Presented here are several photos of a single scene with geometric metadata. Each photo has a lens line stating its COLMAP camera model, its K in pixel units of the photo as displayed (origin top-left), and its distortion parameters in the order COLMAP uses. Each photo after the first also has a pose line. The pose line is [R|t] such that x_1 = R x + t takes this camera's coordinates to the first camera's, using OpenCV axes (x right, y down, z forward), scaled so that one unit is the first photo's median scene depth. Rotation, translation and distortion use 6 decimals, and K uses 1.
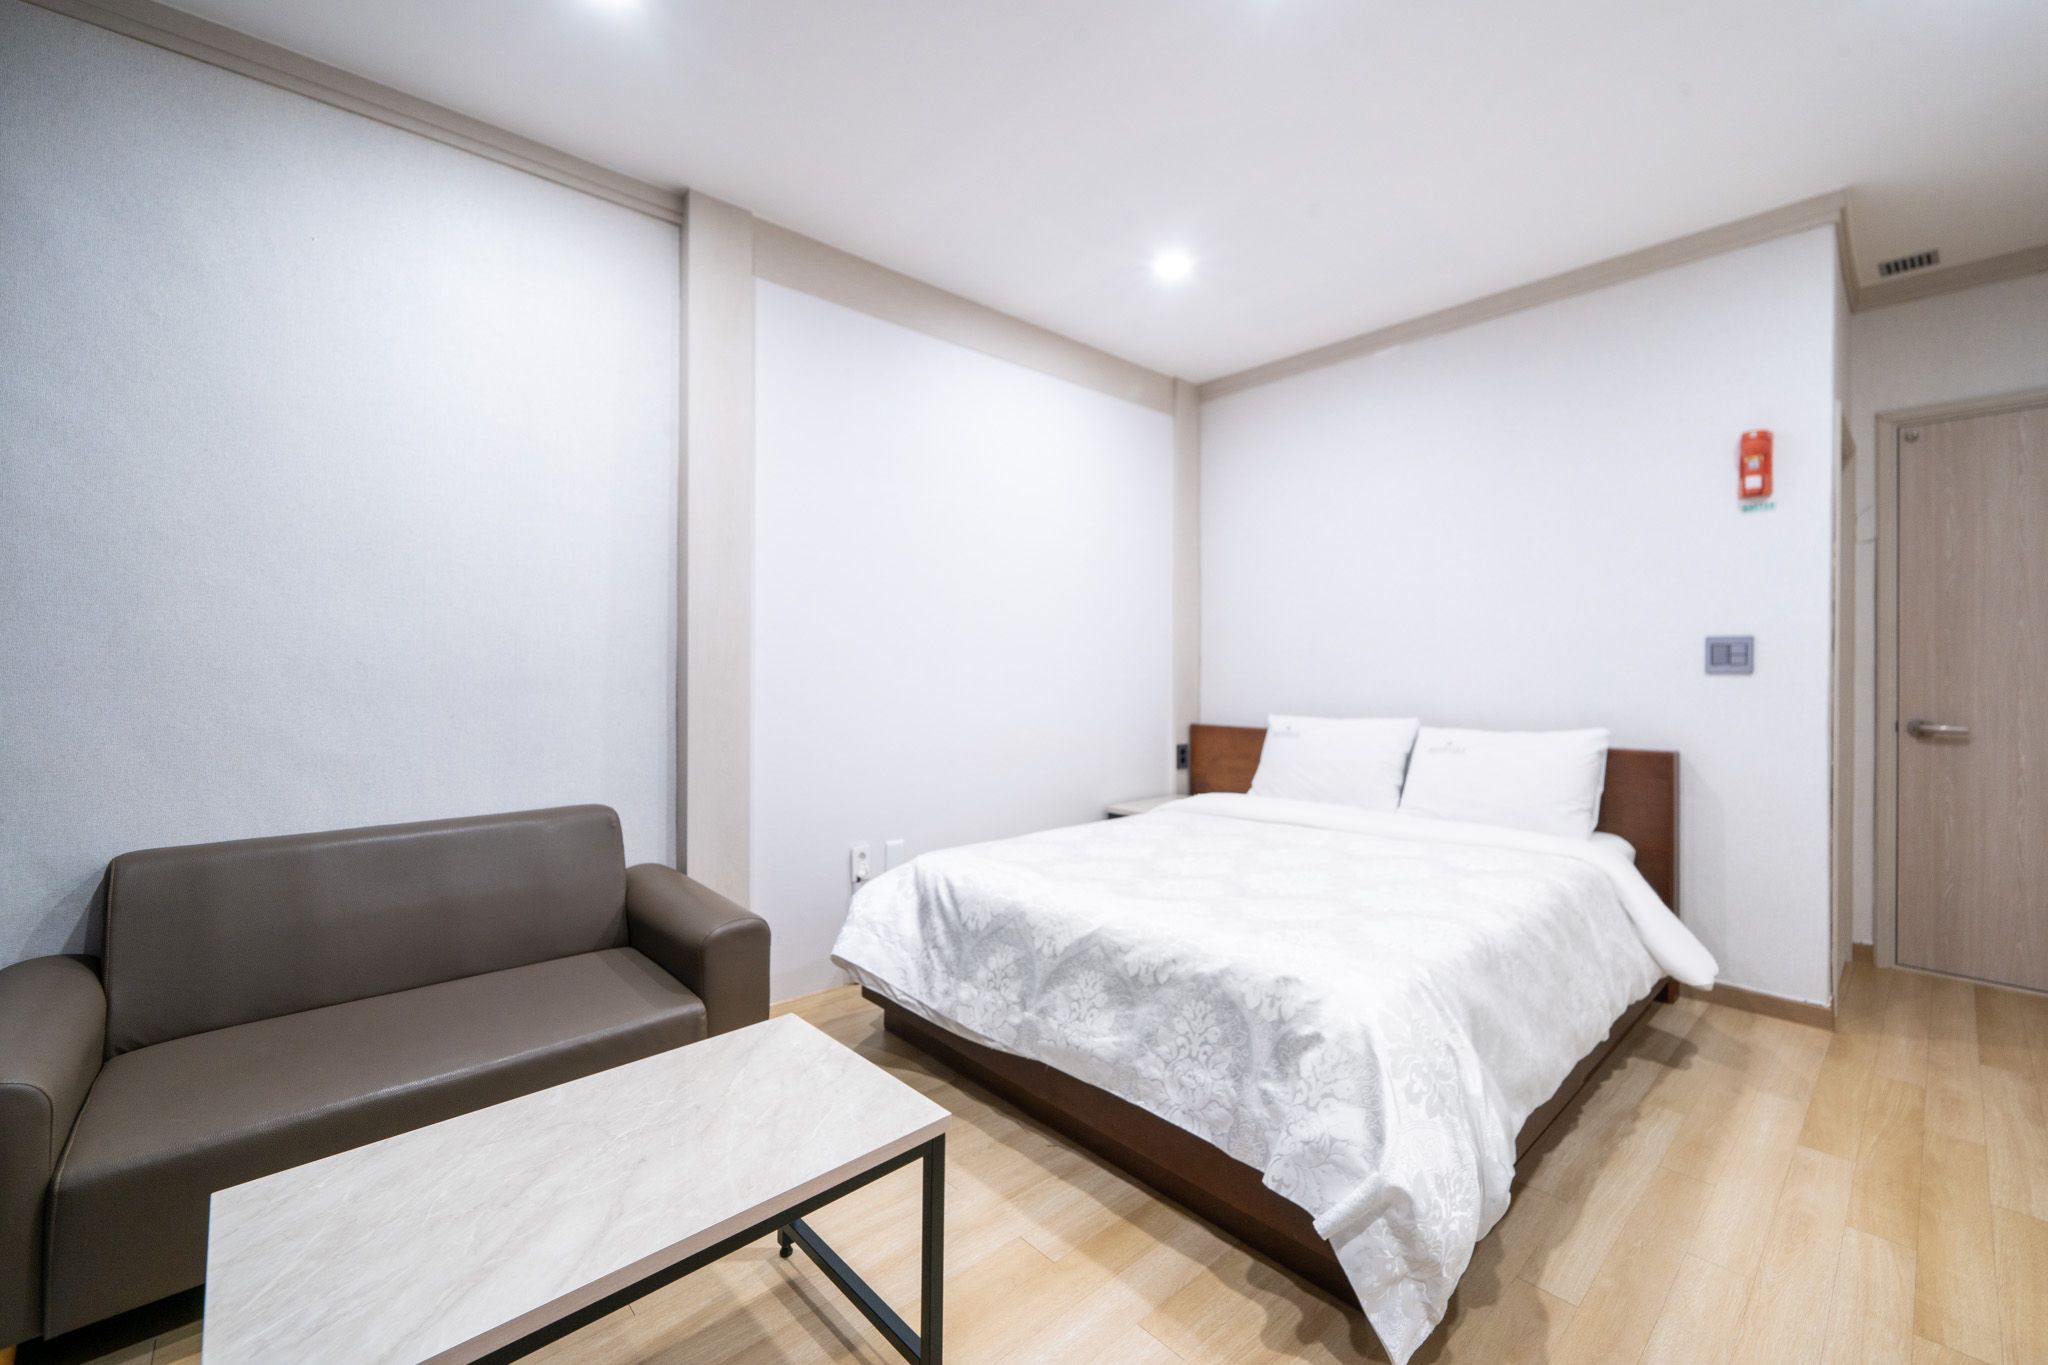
lens RADIAL K [[837.0, 0, 1025.1], [0, 837.0, 675.4], [0, 0, 1]] dist [0.000094, 0.000006]
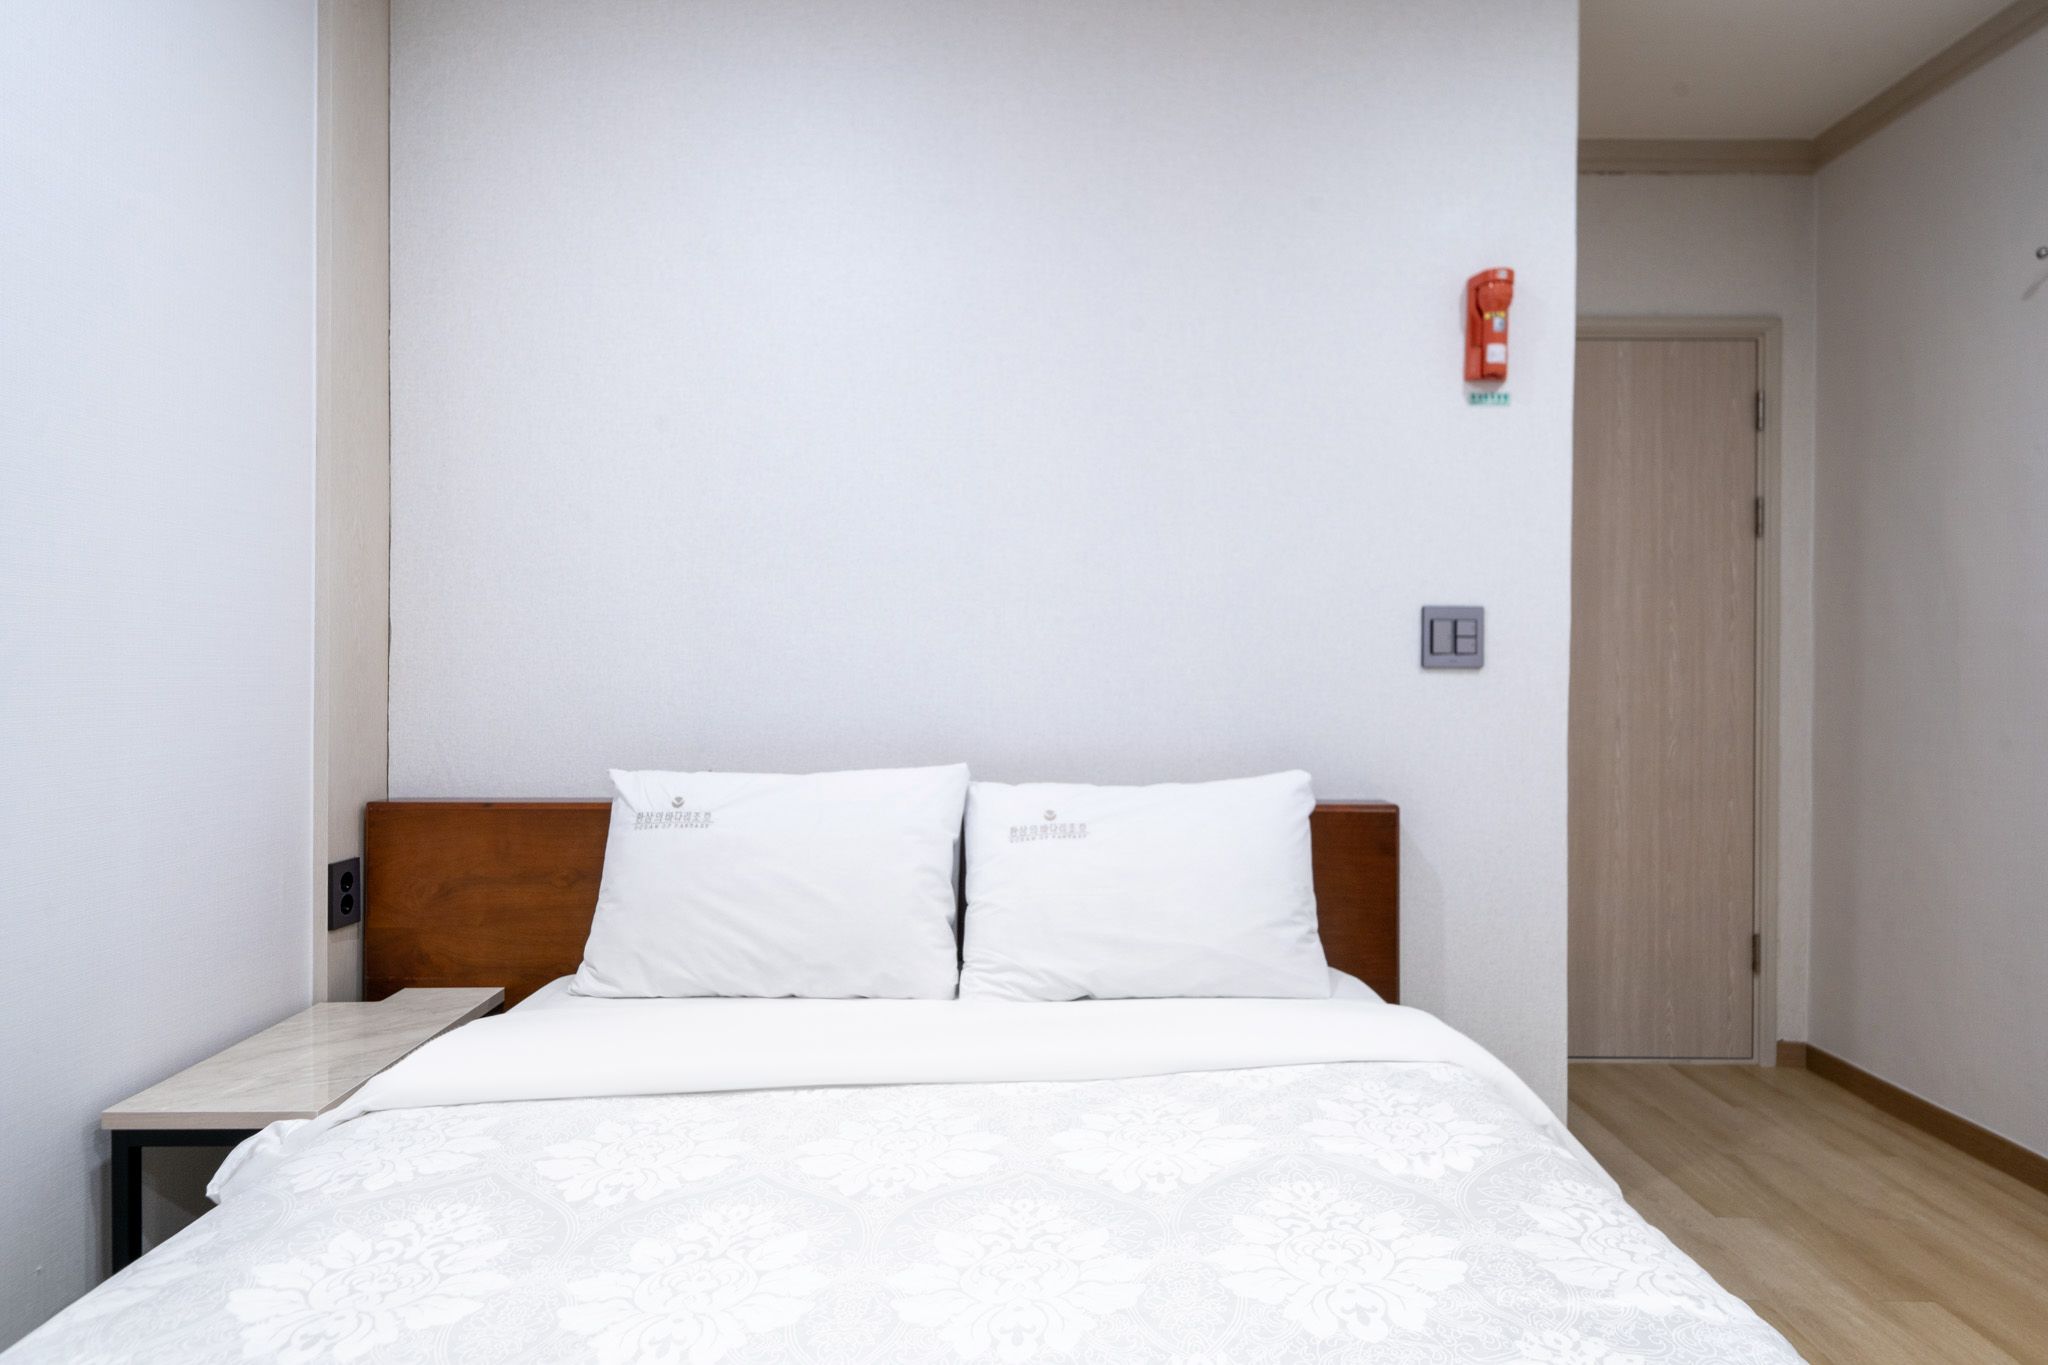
lens RADIAL K [[1171.9, 0, 1023.9], [0, 1171.9, 673.8], [0, 0, 1]] dist [0.006012, 0.001133]
pose [[0.672037, 0.002292, 0.740514, 0.009079], [0.000277, 0.999994, -0.003347, 0.003390], [-0.740518, 0.002454, 0.672033, 0.539301]]
